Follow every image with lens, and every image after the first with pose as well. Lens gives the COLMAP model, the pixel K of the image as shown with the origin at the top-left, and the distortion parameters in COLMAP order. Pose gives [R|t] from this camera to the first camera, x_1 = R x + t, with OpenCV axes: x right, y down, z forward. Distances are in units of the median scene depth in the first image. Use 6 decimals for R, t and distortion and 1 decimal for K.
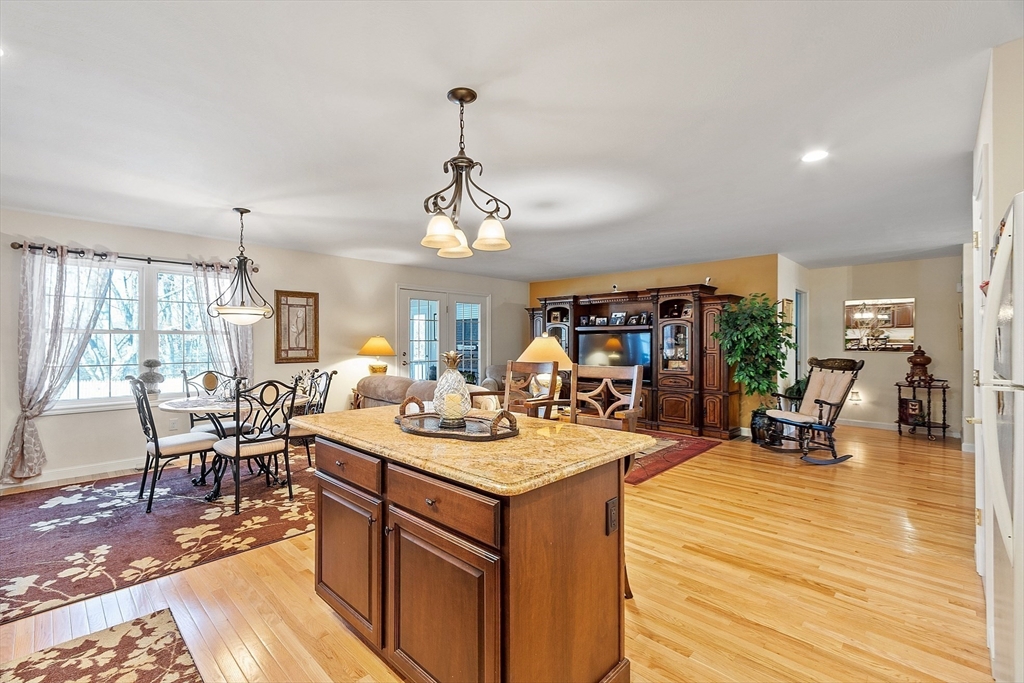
lens RADIAL K [[448.5, 0, 484.8], [0, 448.5, 339.9], [0, 0, 1]] dist [0.000862, 0.000370]
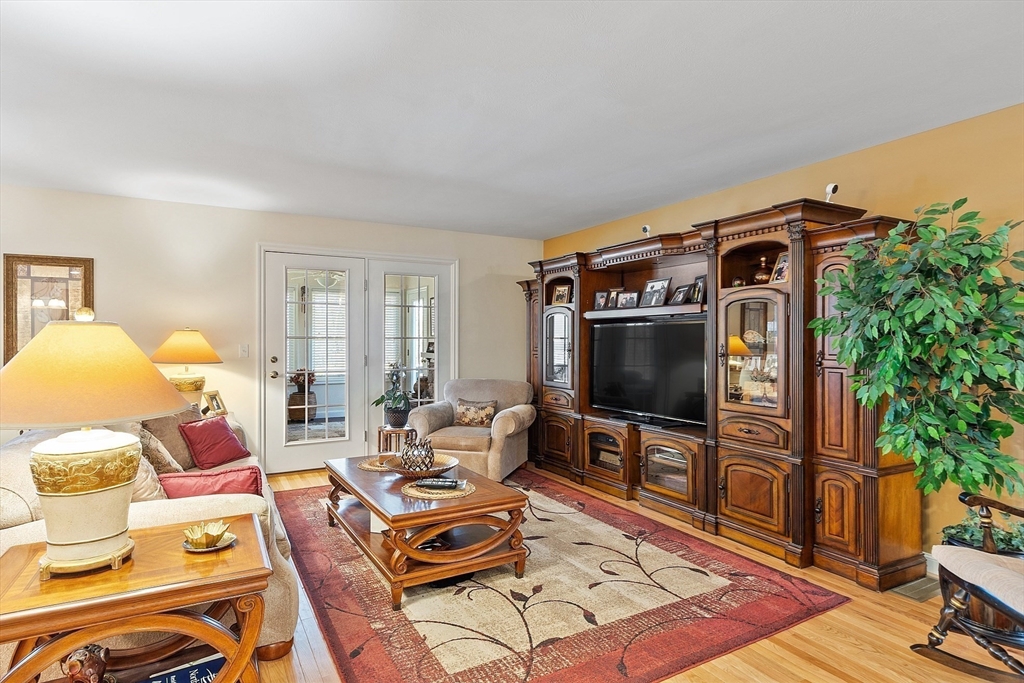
lens RADIAL K [[540.2, 0, 485.1], [0, 540.2, 339.5], [0, 0, 1]] dist [0.003170, 0.000212]
pose [[0.958246, 0.001208, -0.285941, 0.450573], [-0.000389, 0.999996, 0.002922, 0.003674], [0.285943, -0.002689, 0.958243, 0.579223]]
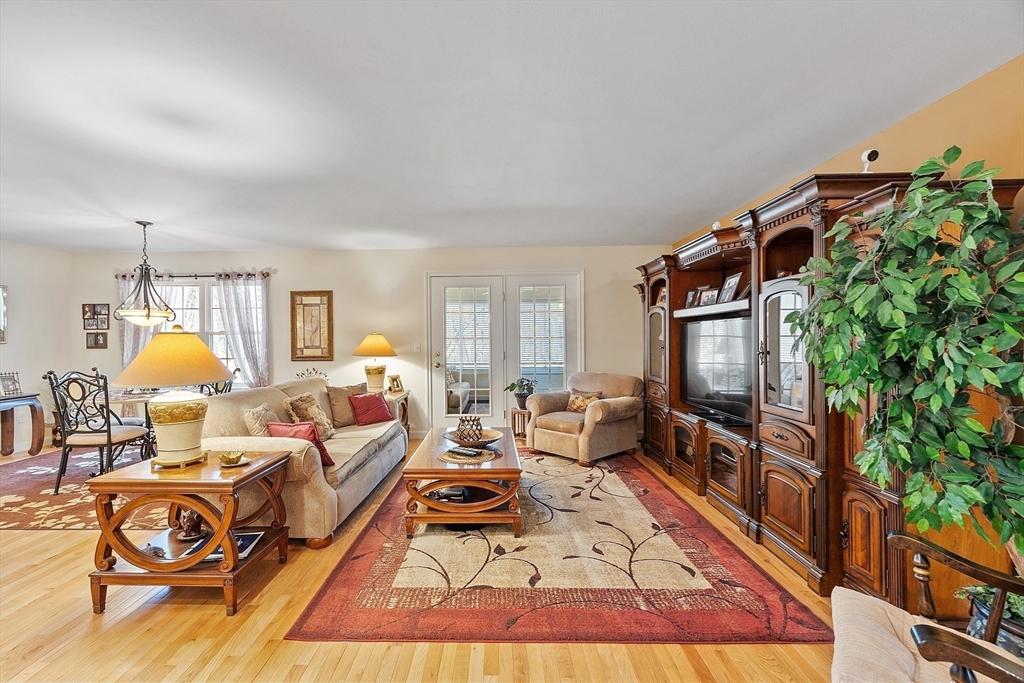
lens RADIAL K [[448.5, 0, 484.8], [0, 448.5, 339.9], [0, 0, 1]] dist [0.000862, 0.000370]
pose [[0.688752, -0.004343, -0.724984, 0.733457], [0.010567, 0.999936, 0.004049, 0.004140], [0.724920, -0.010449, 0.688754, 0.731922]]
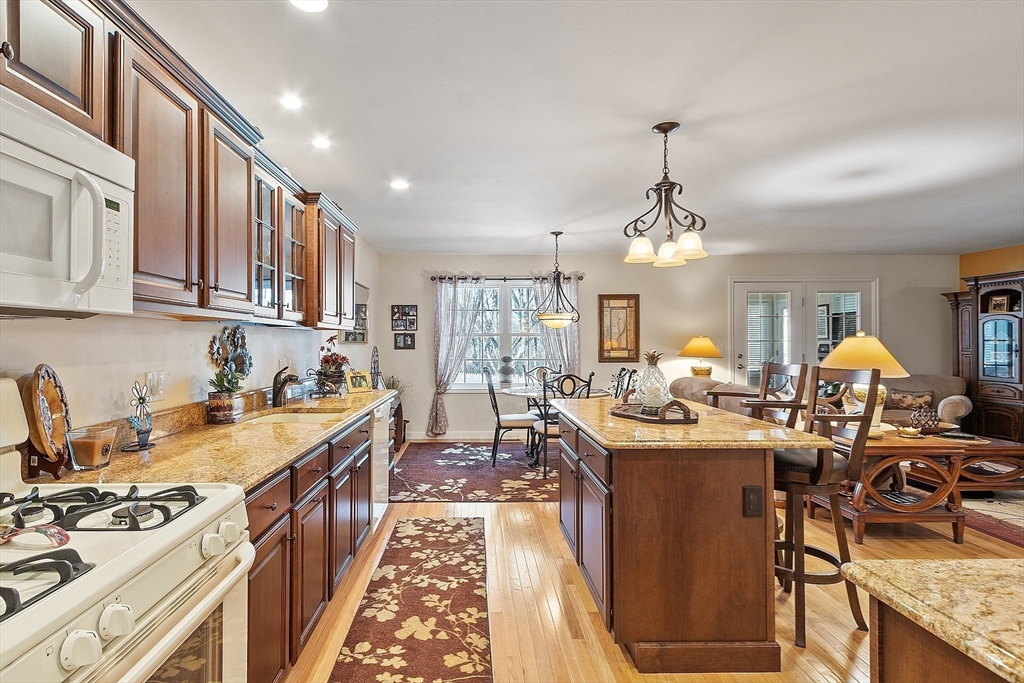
lens RADIAL K [[522.0, 0, 478.7], [0, 522.0, 340.6], [0, 0, 1]] dist [-0.001289, -0.000740]
pose [[0.720119, -0.003151, -0.693844, 0.241116], [0.003791, 0.999993, -0.000608, -0.000301], [0.693841, -0.002193, 0.720125, -0.132857]]
